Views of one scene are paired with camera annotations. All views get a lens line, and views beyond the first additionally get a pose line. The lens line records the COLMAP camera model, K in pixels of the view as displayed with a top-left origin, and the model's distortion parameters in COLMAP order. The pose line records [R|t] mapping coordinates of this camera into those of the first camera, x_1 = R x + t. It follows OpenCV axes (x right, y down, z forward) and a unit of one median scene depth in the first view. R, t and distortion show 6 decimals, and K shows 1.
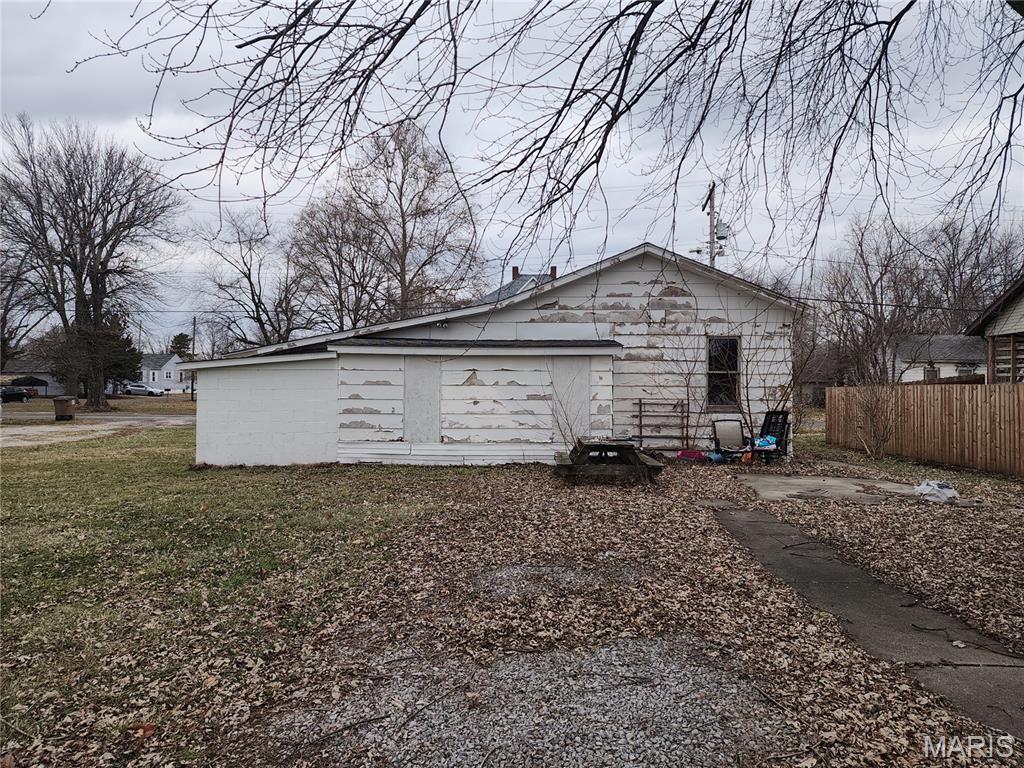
lens RADIAL K [[682.0, 0, 518.3], [0, 682.0, 376.8], [0, 0, 1]] dist [0.083488, -0.079097]
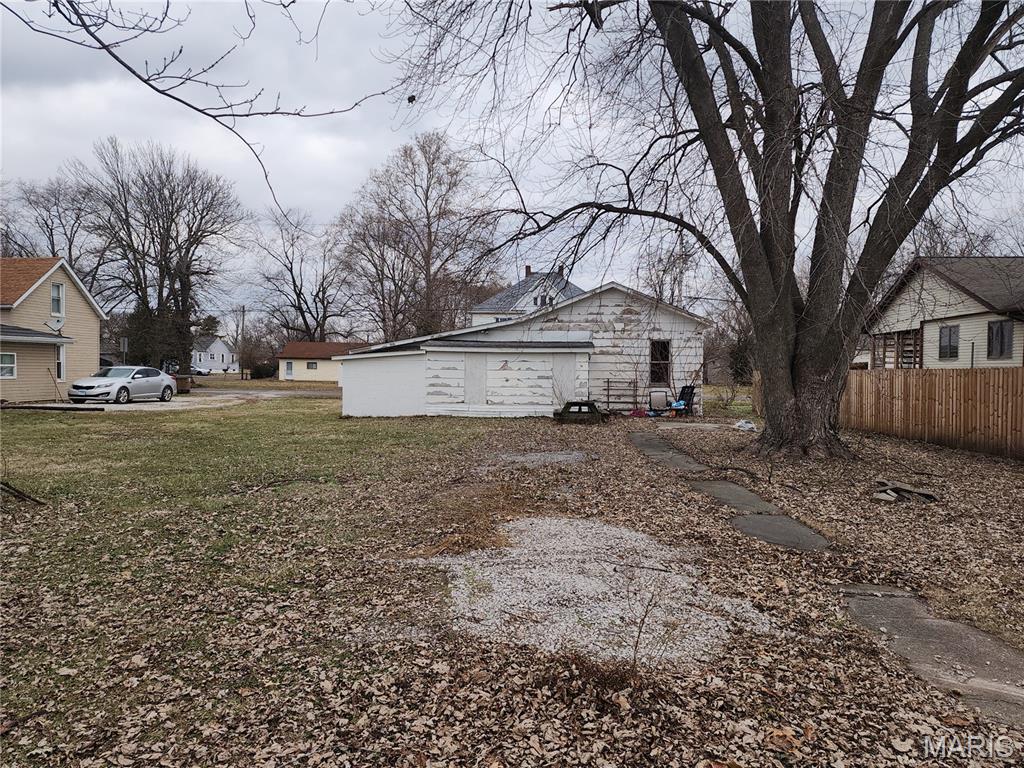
lens RADIAL K [[690.0, 0, 516.9], [0, 690.0, 387.2], [0, 0, 1]] dist [0.093021, -0.092977]
pose [[0.999848, 0.004485, -0.016831, -0.008382], [-0.003771, 0.999102, 0.042192, -0.015292], [0.017005, -0.042123, 0.998968, -0.624036]]
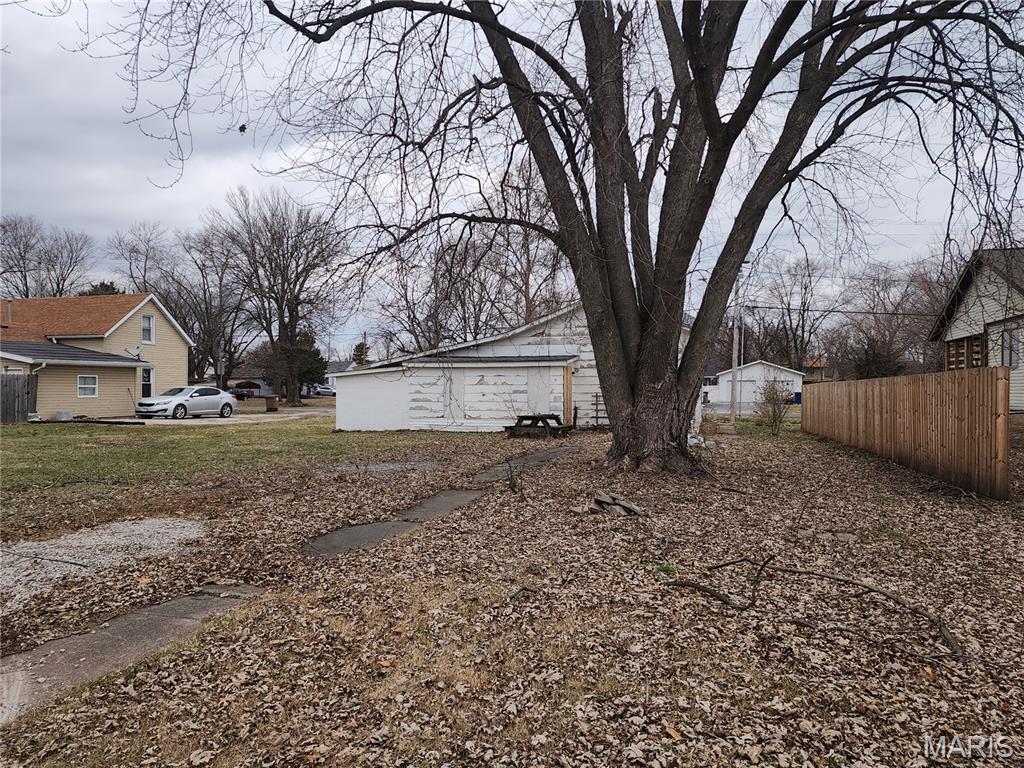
lens RADIAL K [[691.1, 0, 512.0], [0, 691.1, 384.0], [0, 0, 1]] dist [0.084446, -0.093760]
pose [[0.969695, -0.006822, -0.244222, 0.375154], [0.008853, 0.999935, 0.007220, -0.000998], [0.244157, -0.009164, 0.969693, -0.569569]]
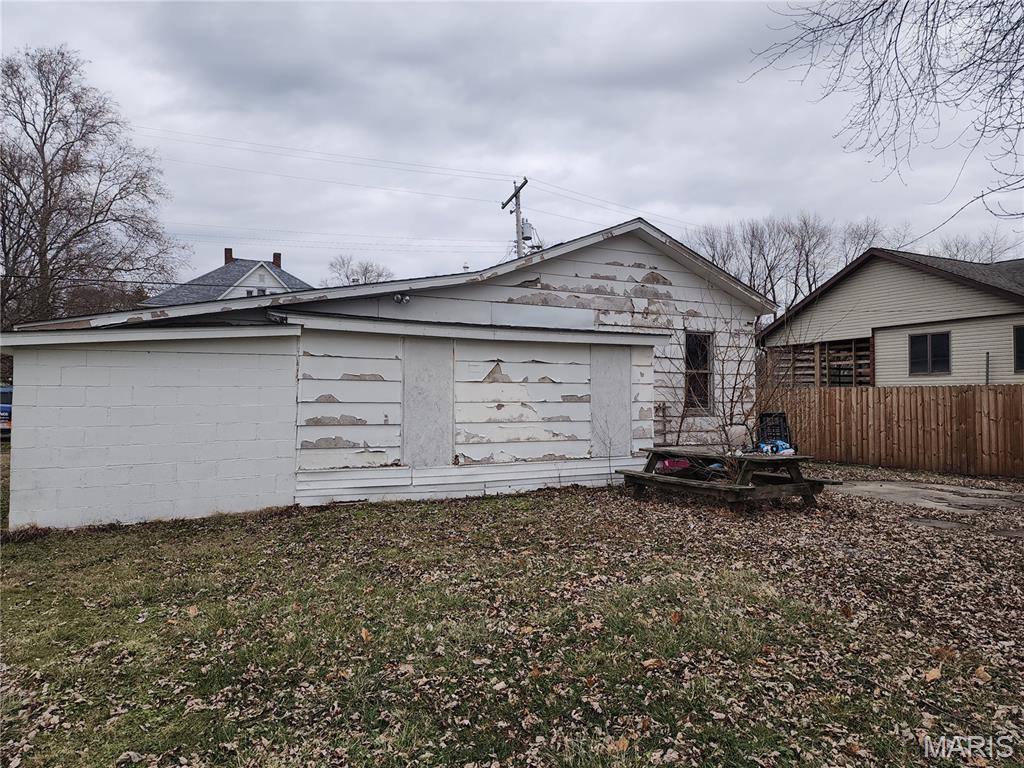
lens RADIAL K [[682.0, 0, 518.3], [0, 682.0, 376.8], [0, 0, 1]] dist [0.083488, -0.079097]
pose [[0.874190, 0.012904, 0.485413, -0.348562], [-0.006618, 0.999871, -0.014663, 0.015041], [-0.485539, 0.009606, 0.874162, 0.322148]]
